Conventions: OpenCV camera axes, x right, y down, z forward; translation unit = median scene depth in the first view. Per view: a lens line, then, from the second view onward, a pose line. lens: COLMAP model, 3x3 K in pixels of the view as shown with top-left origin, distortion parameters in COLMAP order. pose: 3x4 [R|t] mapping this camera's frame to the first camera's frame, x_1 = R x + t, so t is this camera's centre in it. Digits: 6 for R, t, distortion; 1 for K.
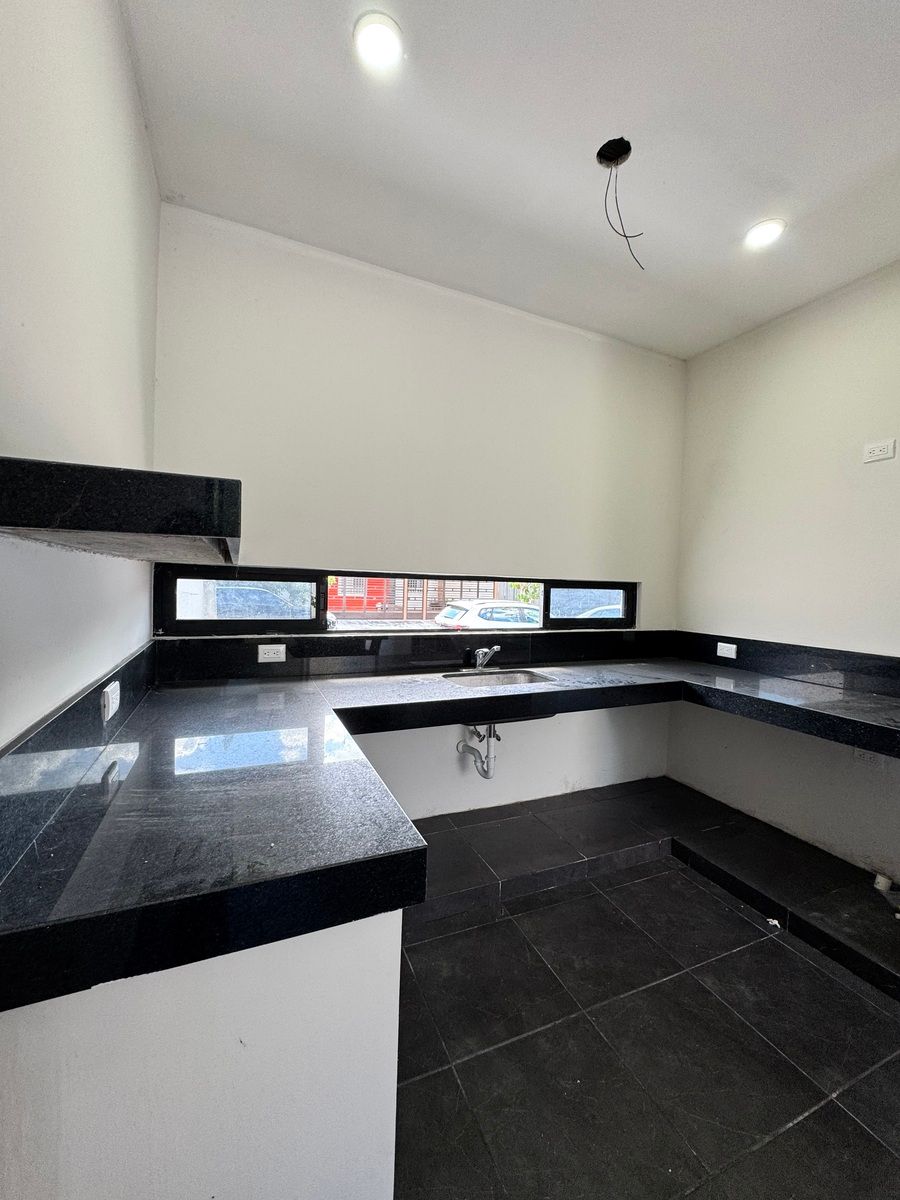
lens RADIAL K [[479.1, 0, 449.5], [0, 479.1, 600.5], [0, 0, 1]] dist [-0.005732, 0.000696]
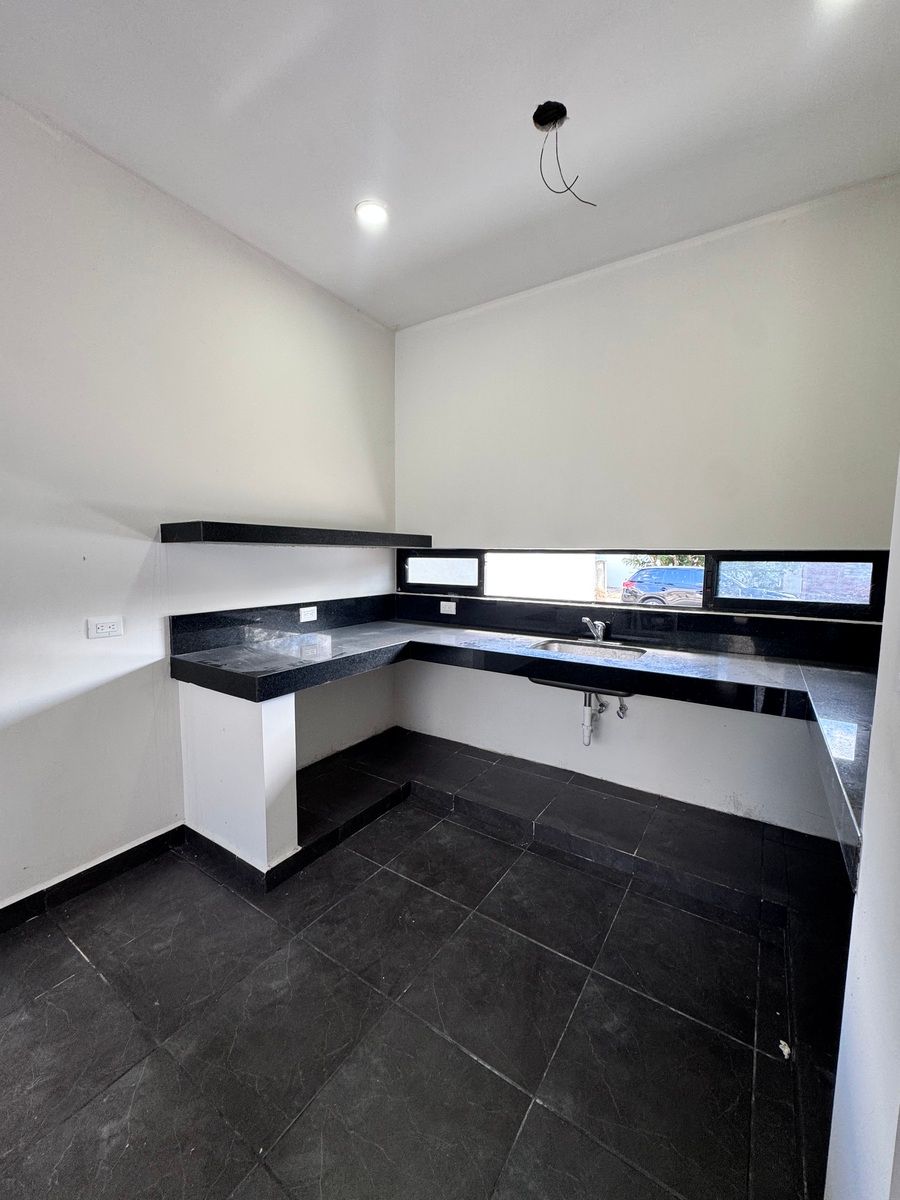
lens RADIAL K [[479.1, 0, 447.3], [0, 479.1, 599.1], [0, 0, 1]] dist [-0.005732, 0.000696]
pose [[0.540163, 0.055736, -0.839713, 0.805231], [-0.017797, 0.998338, 0.054817, 0.003488], [0.841372, -0.014666, 0.540257, 0.198347]]
